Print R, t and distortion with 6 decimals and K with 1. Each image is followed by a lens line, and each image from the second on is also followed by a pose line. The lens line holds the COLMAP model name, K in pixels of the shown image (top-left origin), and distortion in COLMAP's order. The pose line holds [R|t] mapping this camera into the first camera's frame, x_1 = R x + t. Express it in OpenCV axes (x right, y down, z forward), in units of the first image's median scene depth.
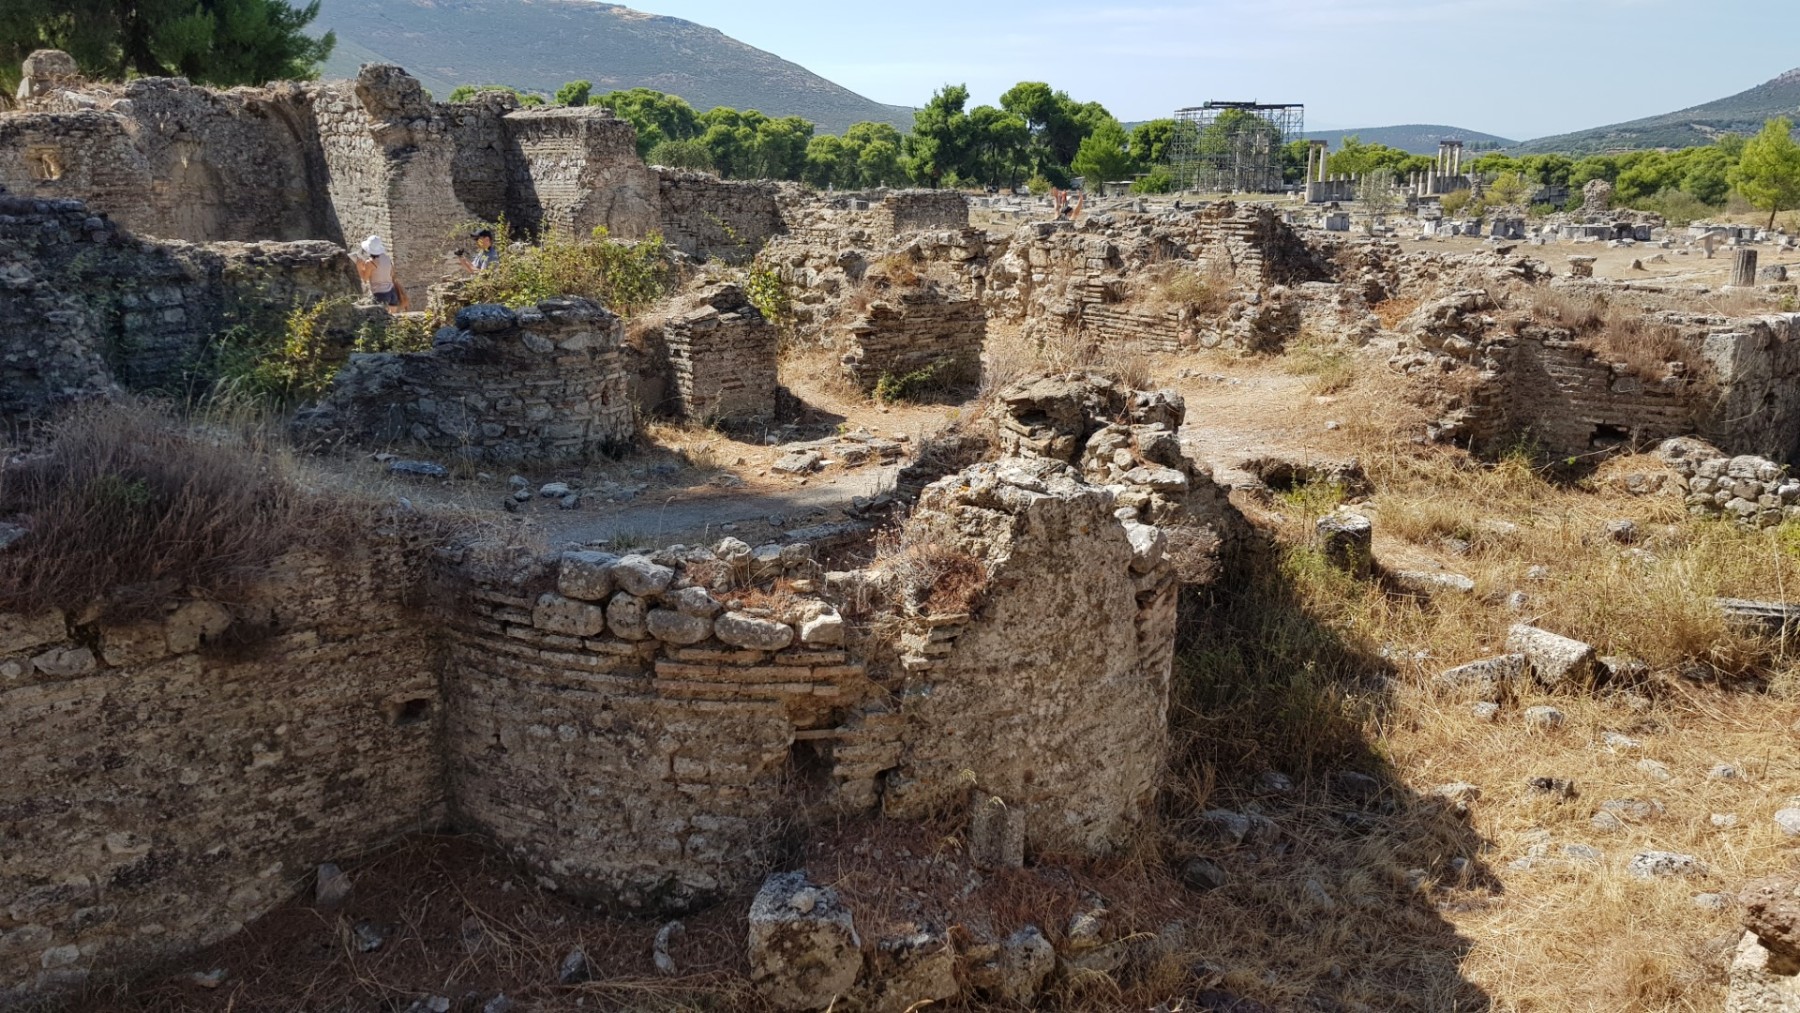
lens RADIAL K [[1407.8, 0, 900.0], [0, 1407.8, 506.5], [0, 0, 1]] dist [0.062741, -0.106494]
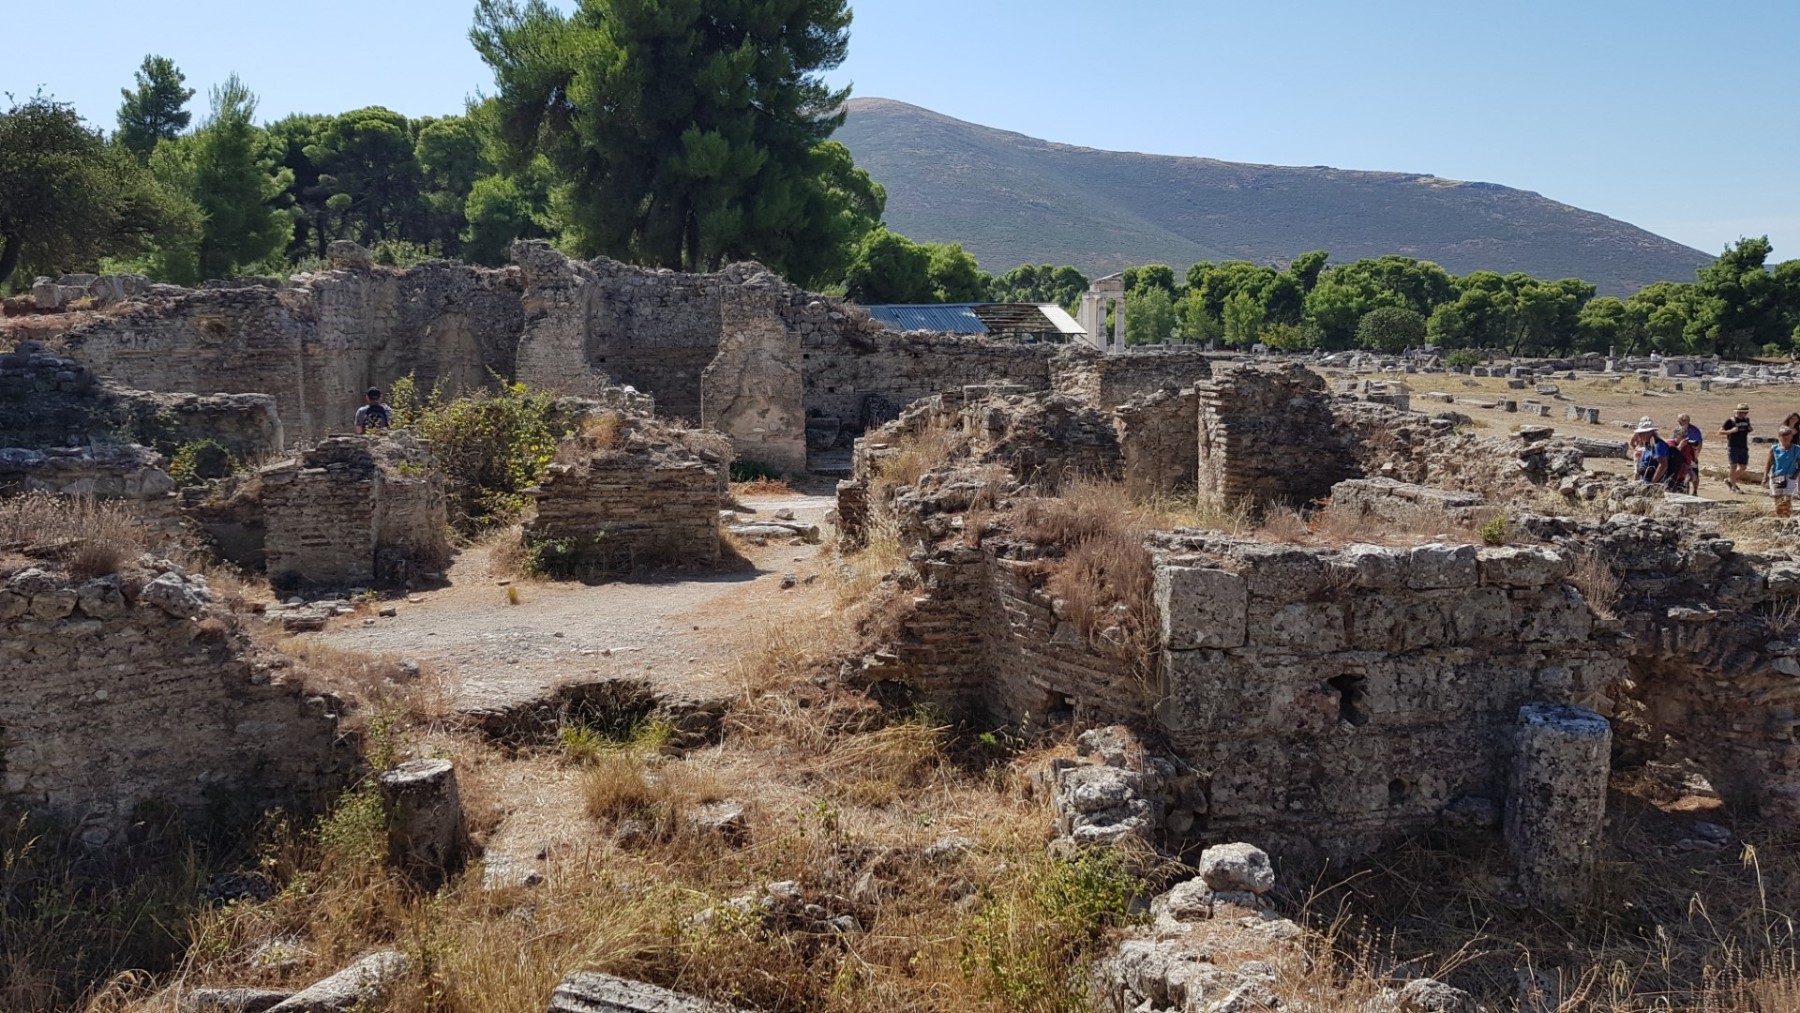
lens RADIAL K [[1407.8, 0, 900.0], [0, 1407.8, 506.5], [0, 0, 1]] dist [0.062741, -0.106494]
pose [[0.850188, 0.055550, -0.523540, 0.340860], [-0.115922, 0.989765, -0.083230, -0.035051], [0.513558, 0.131451, 0.847926, 0.174002]]
